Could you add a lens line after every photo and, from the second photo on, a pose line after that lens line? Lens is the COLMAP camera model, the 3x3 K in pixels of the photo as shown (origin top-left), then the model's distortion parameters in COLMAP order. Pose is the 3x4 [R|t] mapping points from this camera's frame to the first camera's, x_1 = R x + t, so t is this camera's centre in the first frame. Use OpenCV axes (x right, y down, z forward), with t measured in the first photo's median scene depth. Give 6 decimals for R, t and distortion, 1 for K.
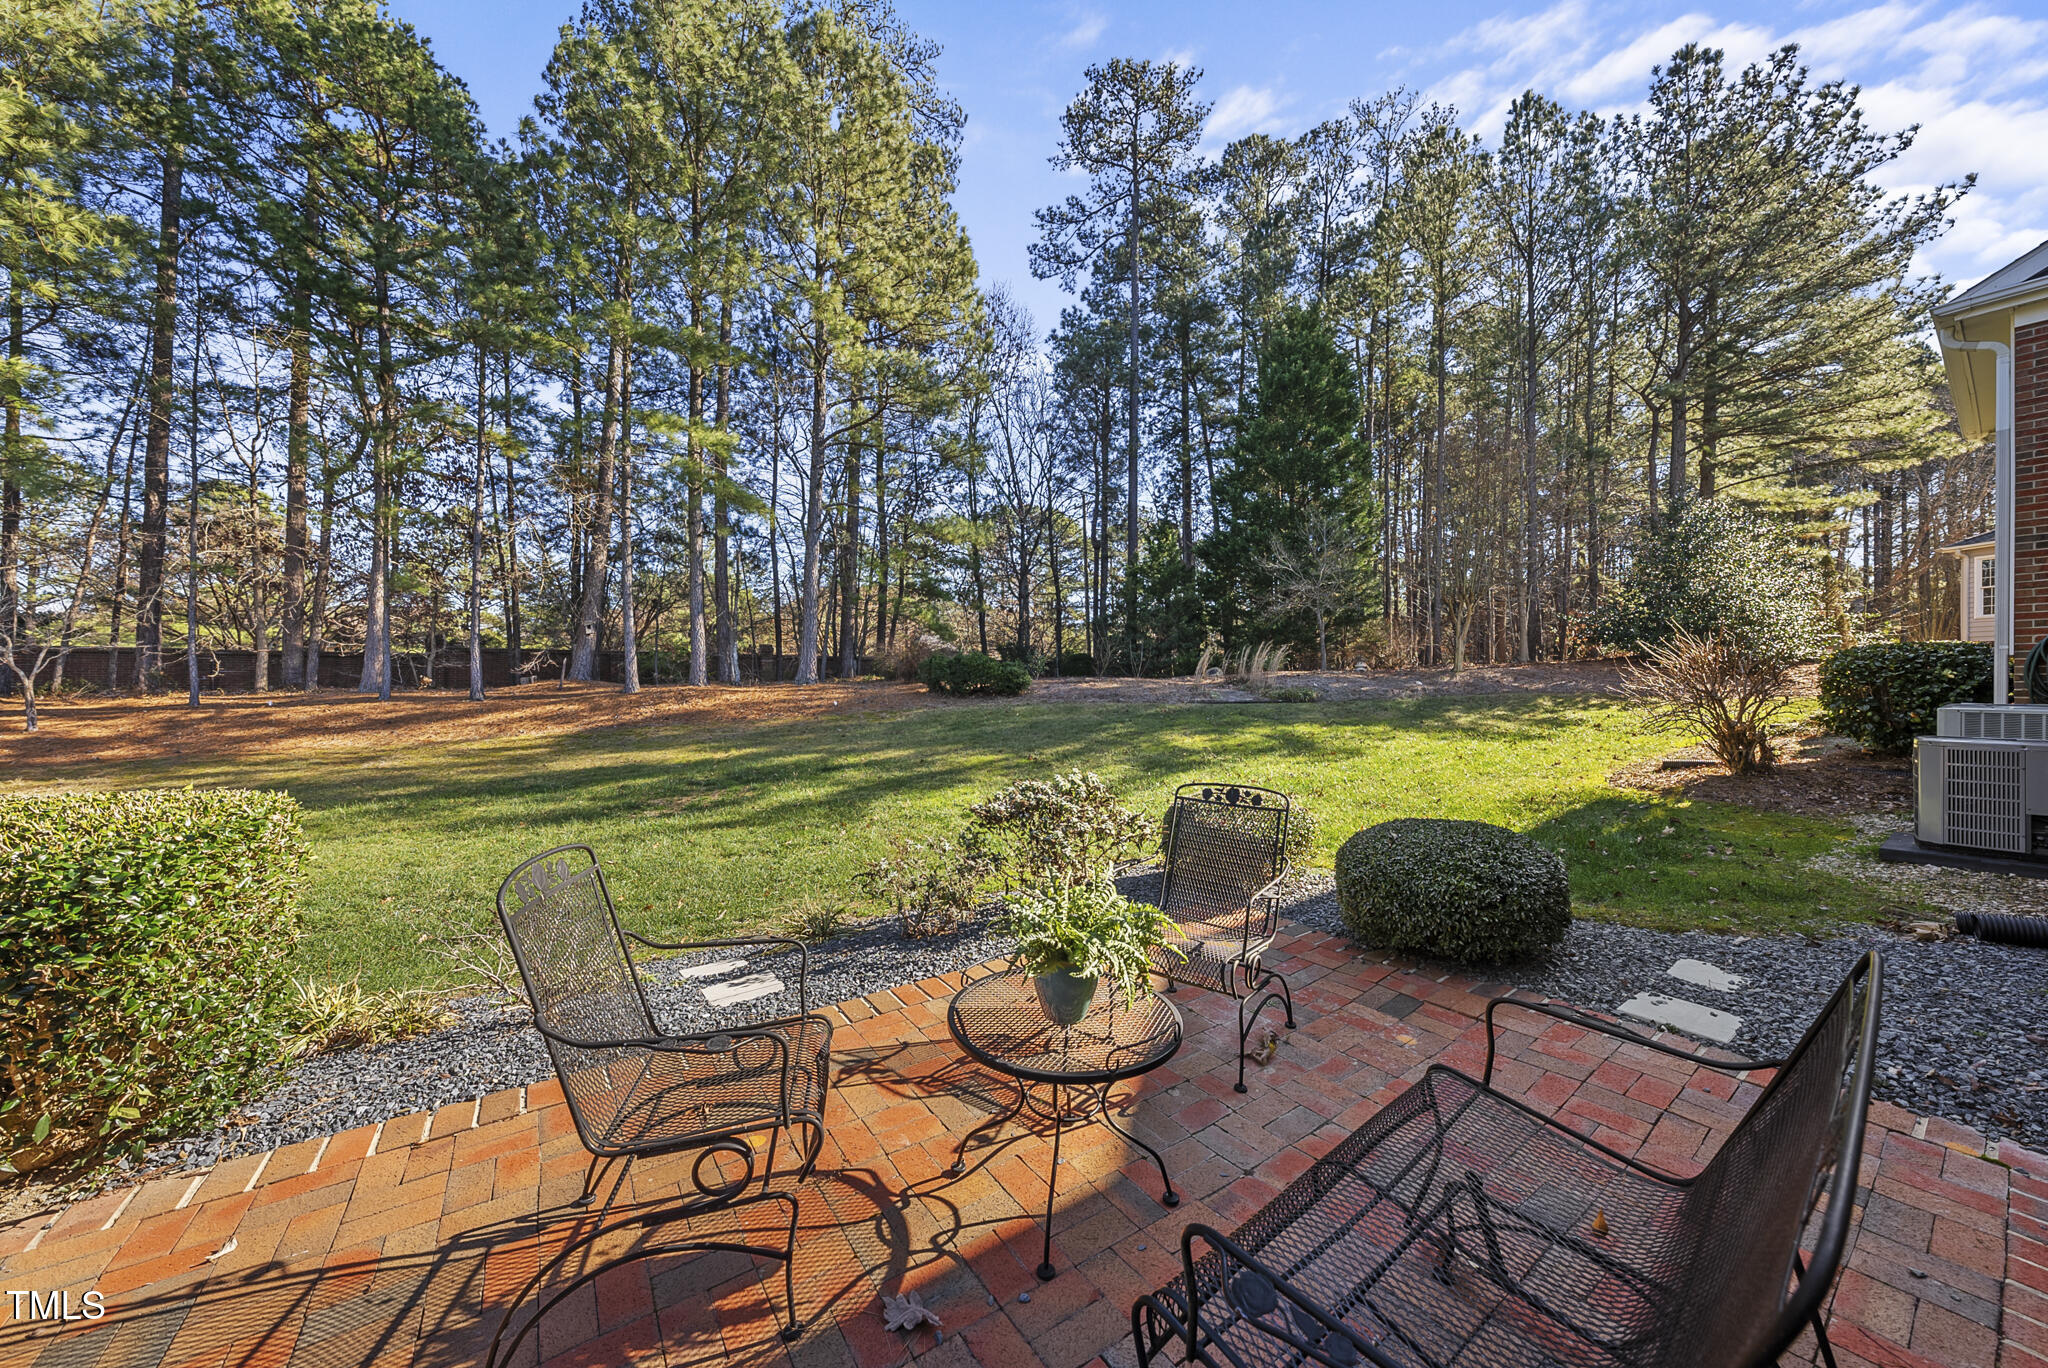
lens RADIAL K [[712.4, 0, 1024.0], [0, 712.4, 684.0], [0, 0, 1]] dist [0.000217, 0.000017]
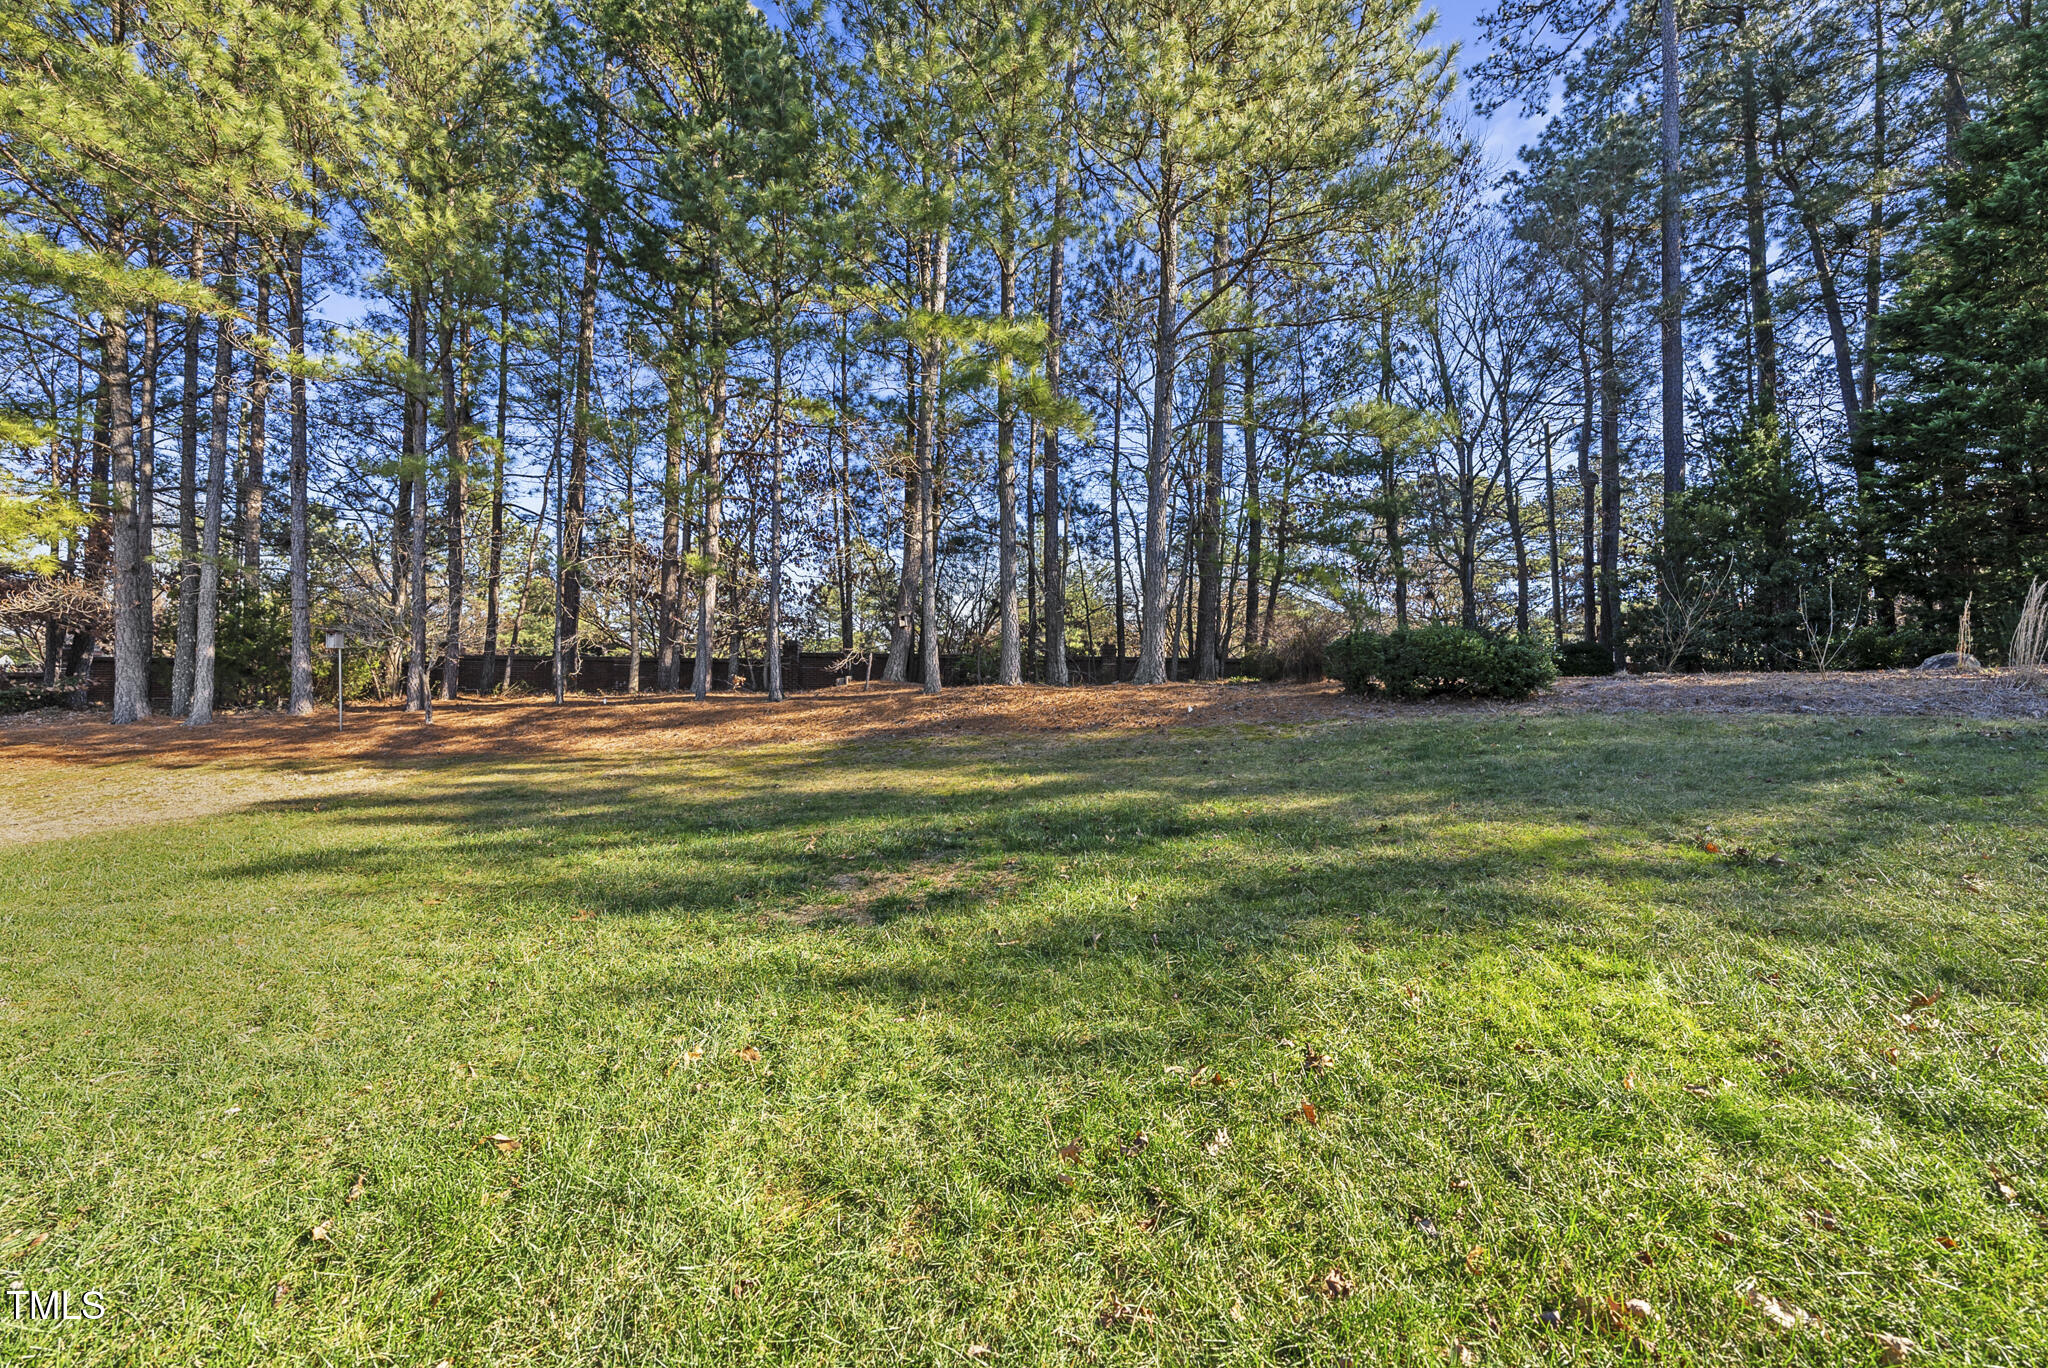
lens RADIAL K [[789.0, 0, 1024.0], [0, 789.0, 684.0], [0, 0, 1]] dist [0.000246, 0.000040]
pose [[0.894412, 0.001023, -0.447243, -0.066400], [-0.011323, 0.999729, -0.020358, 0.017010], [0.447101, 0.023272, 0.894181, 0.246937]]
